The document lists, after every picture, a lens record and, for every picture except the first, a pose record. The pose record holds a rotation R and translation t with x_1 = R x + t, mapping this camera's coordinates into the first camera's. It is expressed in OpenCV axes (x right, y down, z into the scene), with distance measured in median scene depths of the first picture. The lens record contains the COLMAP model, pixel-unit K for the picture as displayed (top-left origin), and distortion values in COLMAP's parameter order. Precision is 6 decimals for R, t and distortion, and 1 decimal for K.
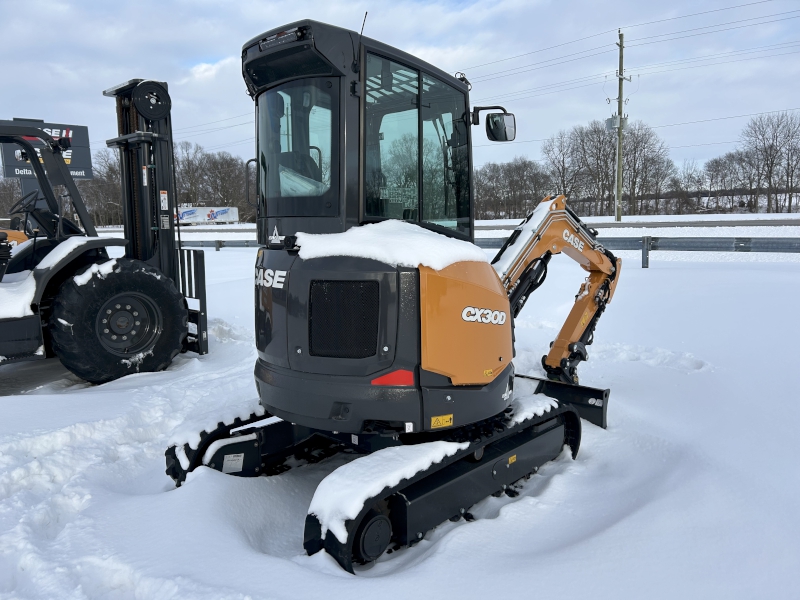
lens RADIAL K [[606.6, 0, 398.7], [0, 606.6, 302.3], [0, 0, 1]] dist [0.011715, 0.001498]
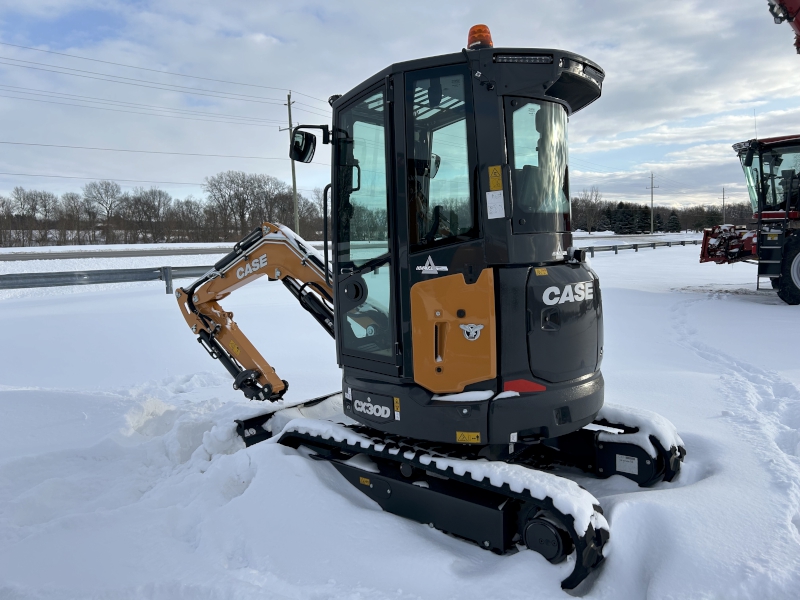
lens RADIAL K [[606.6, 0, 398.7], [0, 606.6, 302.3], [0, 0, 1]] dist [0.011715, 0.001498]
pose [[-0.084267, -0.074096, 0.993684, -0.103495], [0.149874, 0.984944, 0.086154, -0.013485], [-0.985108, 0.156187, -0.071893, 0.119034]]
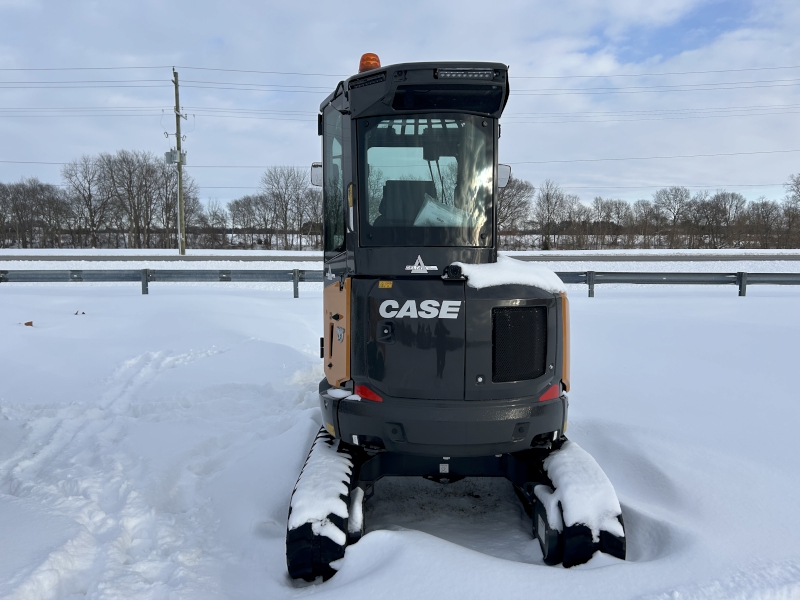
lens RADIAL K [[606.6, 0, 398.7], [0, 606.6, 302.3], [0, 0, 1]] dist [0.011715, 0.001498]
pose [[0.723605, -0.033017, 0.689424, -0.078670], [0.070272, 0.997189, -0.026000, -0.002548], [-0.686627, 0.067261, 0.723891, 0.029720]]
